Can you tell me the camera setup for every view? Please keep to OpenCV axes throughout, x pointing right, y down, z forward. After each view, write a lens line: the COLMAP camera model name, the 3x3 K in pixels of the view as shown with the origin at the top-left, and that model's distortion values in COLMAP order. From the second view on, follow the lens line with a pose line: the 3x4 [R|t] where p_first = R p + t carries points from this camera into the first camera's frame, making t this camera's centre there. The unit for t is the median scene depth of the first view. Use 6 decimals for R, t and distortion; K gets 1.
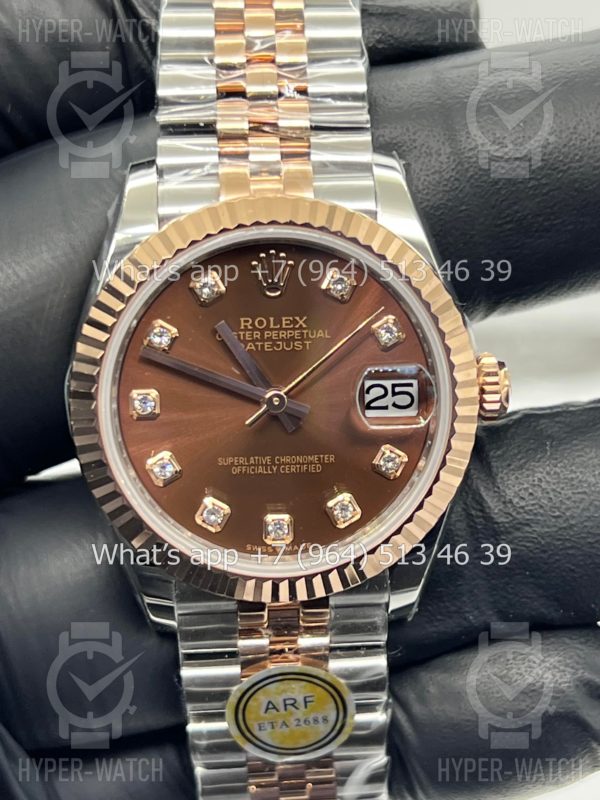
lens RADIAL K [[1866.1, 0, 300.0], [0, 1866.1, 400.0], [0, 0, 1]] dist [0.038927, -0.254005]
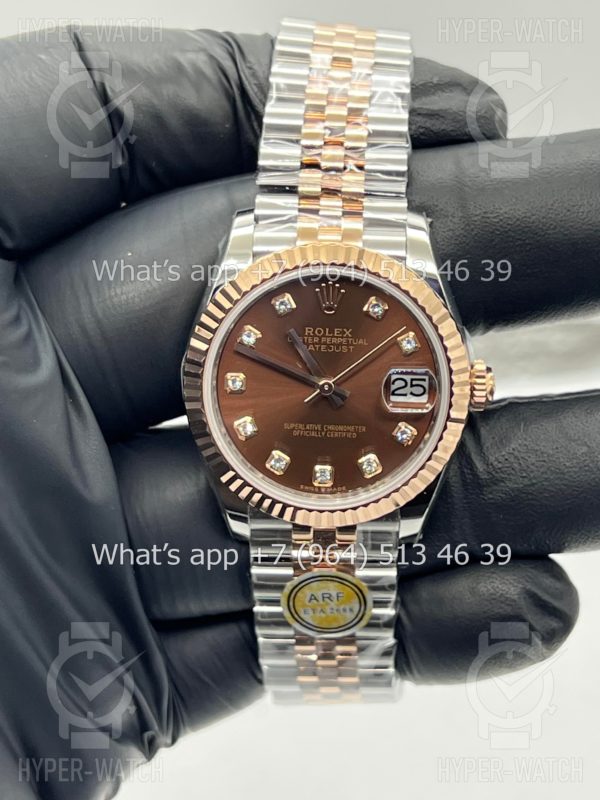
lens RADIAL K [[1829.6, 0, 300.0], [0, 1829.6, 400.0], [0, 0, 1]] dist [-0.352289, -0.622559]
pose [[0.995896, 0.064584, -0.063404, 0.055378], [-0.061037, 0.996542, 0.056373, -0.066306], [0.066825, -0.052272, 0.996395, -0.390468]]
